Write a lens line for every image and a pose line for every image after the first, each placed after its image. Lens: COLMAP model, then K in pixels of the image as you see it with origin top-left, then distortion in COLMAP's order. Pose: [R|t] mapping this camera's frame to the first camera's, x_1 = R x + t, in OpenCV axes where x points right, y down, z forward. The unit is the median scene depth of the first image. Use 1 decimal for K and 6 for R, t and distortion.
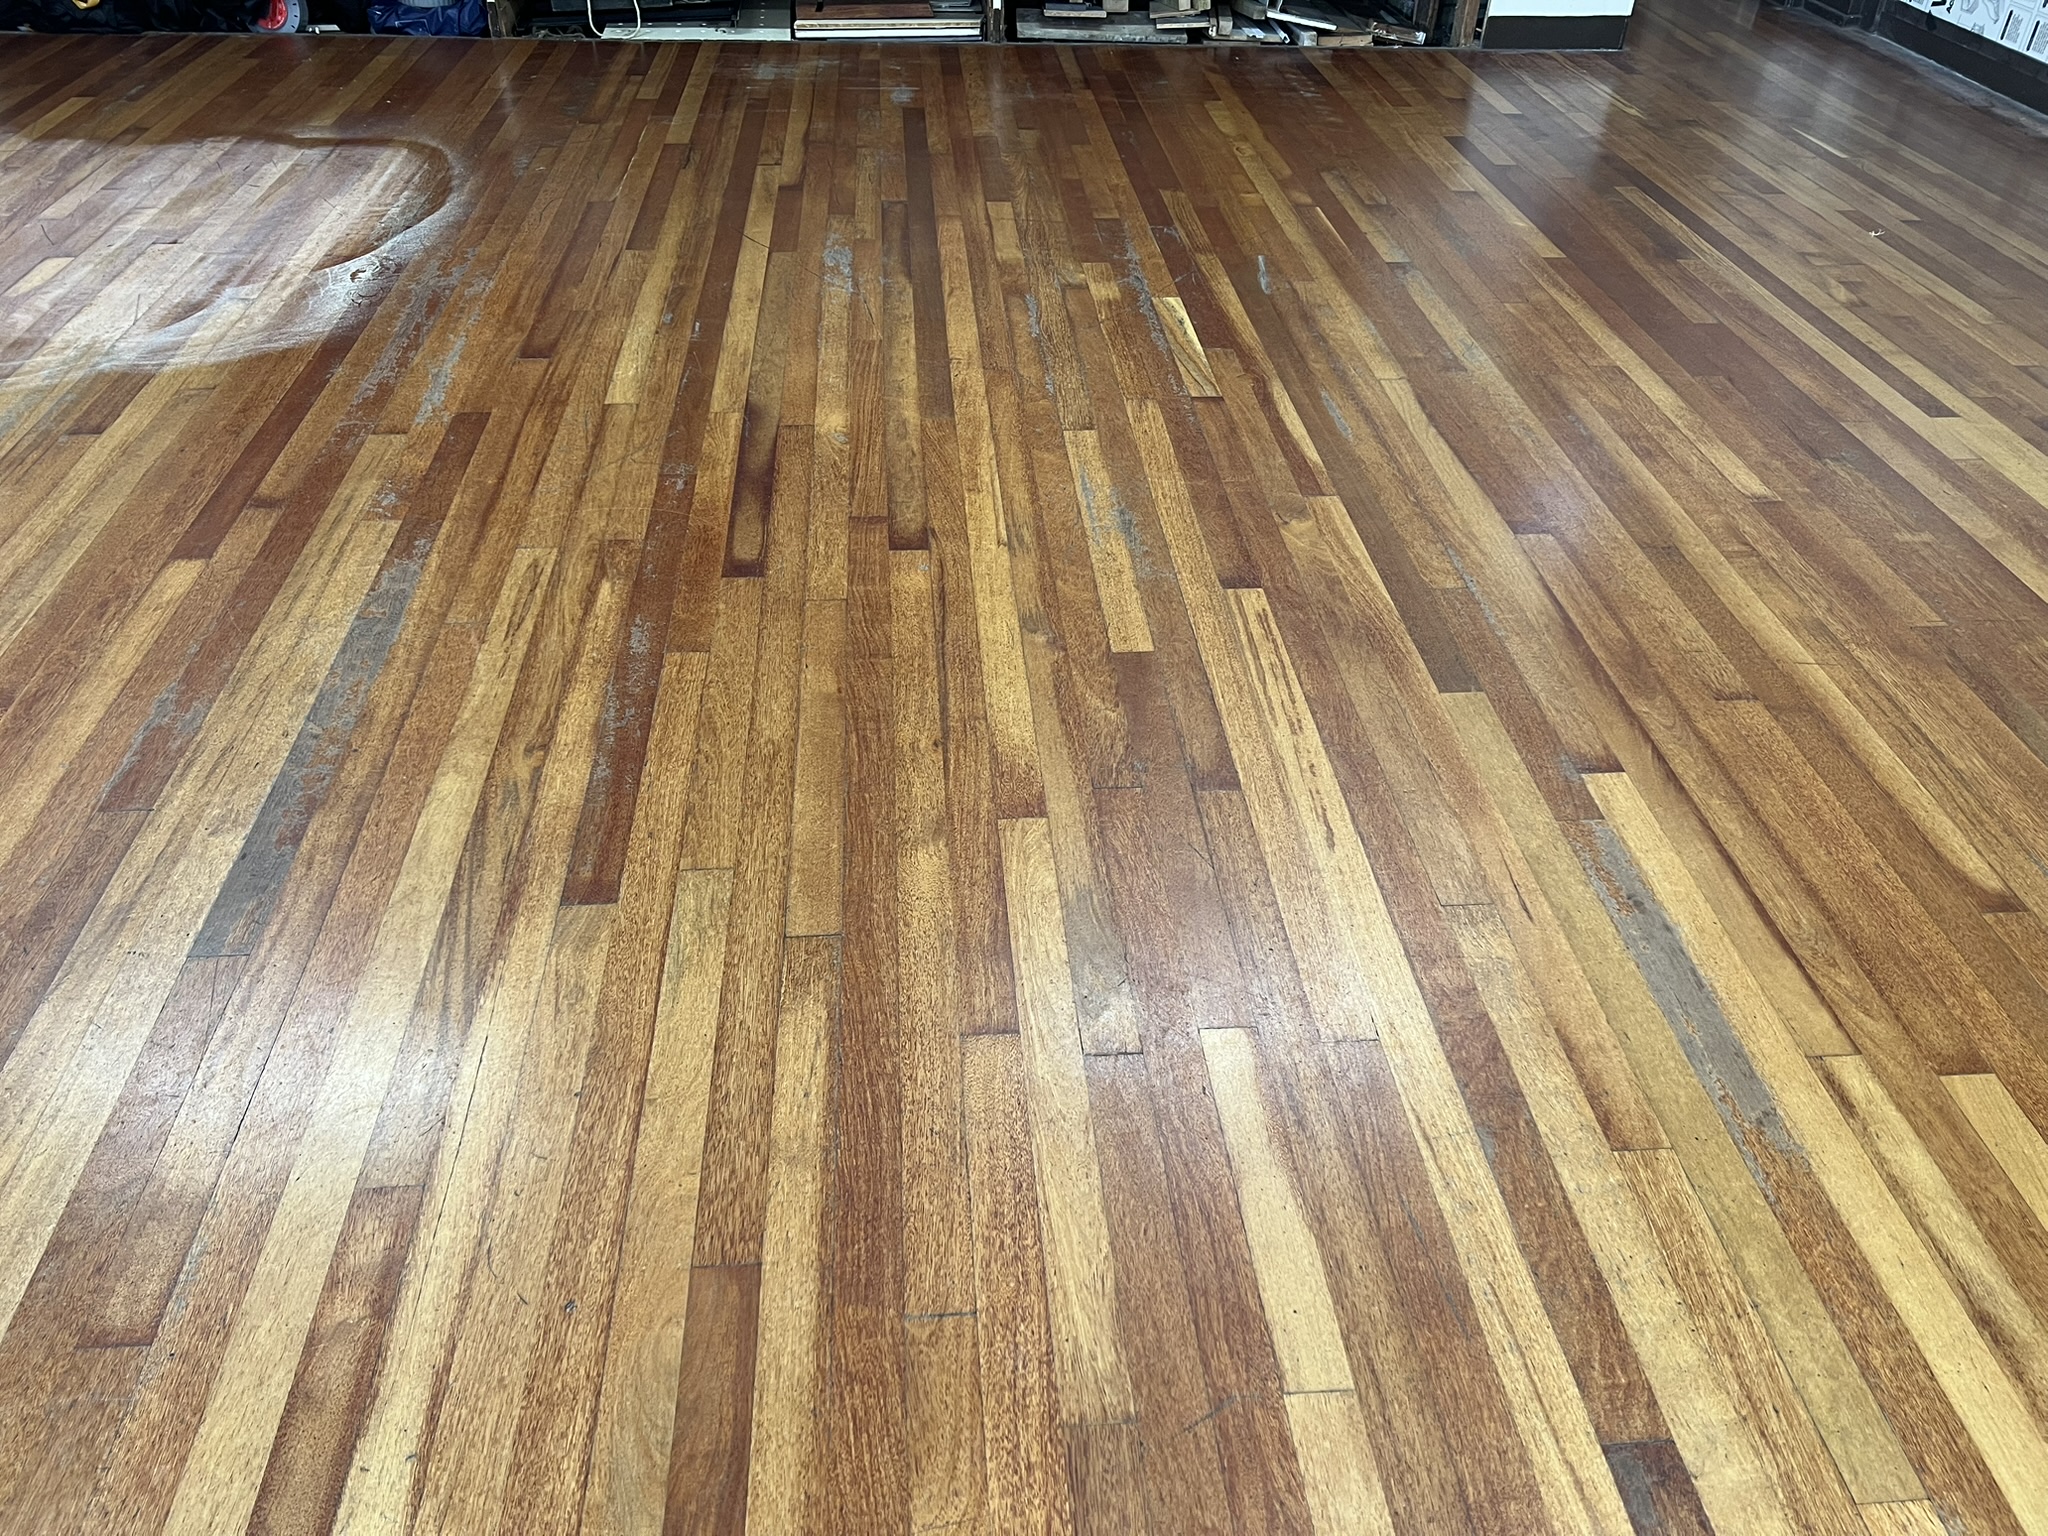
lens RADIAL K [[1536.8, 0, 1038.2], [0, 1536.8, 770.4], [0, 0, 1]] dist [0.052878, -0.057452]
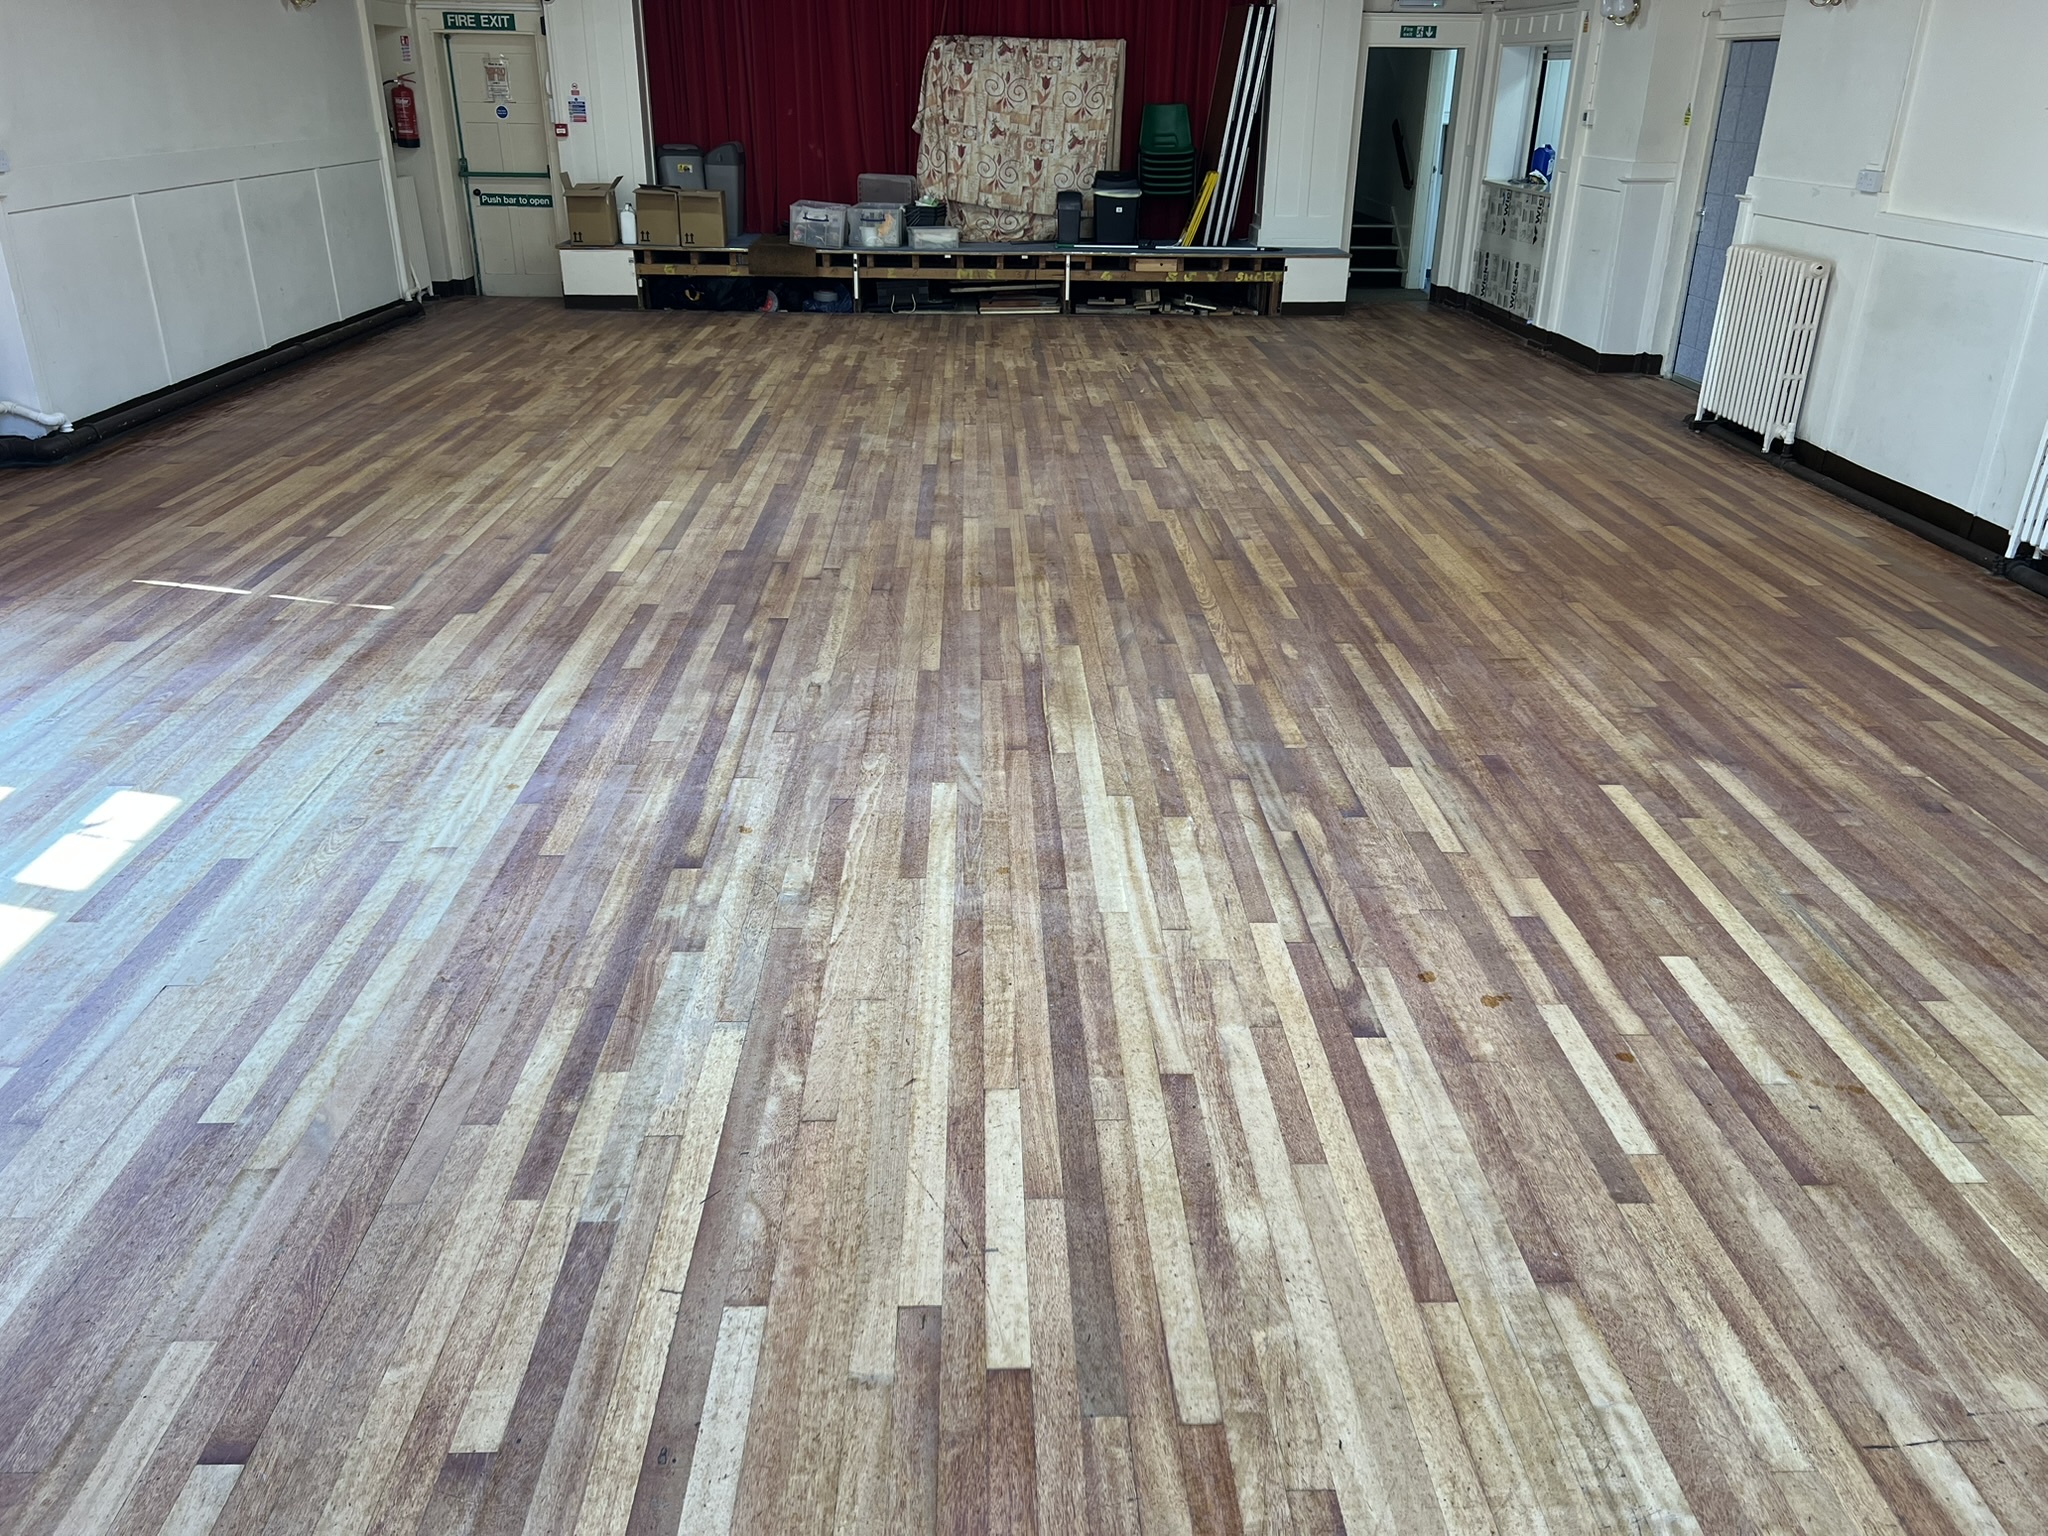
lens RADIAL K [[1536.8, 0, 1021.3], [0, 1536.8, 761.7], [0, 0, 1]] dist [0.052878, -0.057452]
pose [[0.998164, 0.005531, -0.060317, 0.087903], [-0.019847, 0.970714, -0.239417, 1.354996], [0.057226, 0.240174, 0.969042, -1.995783]]
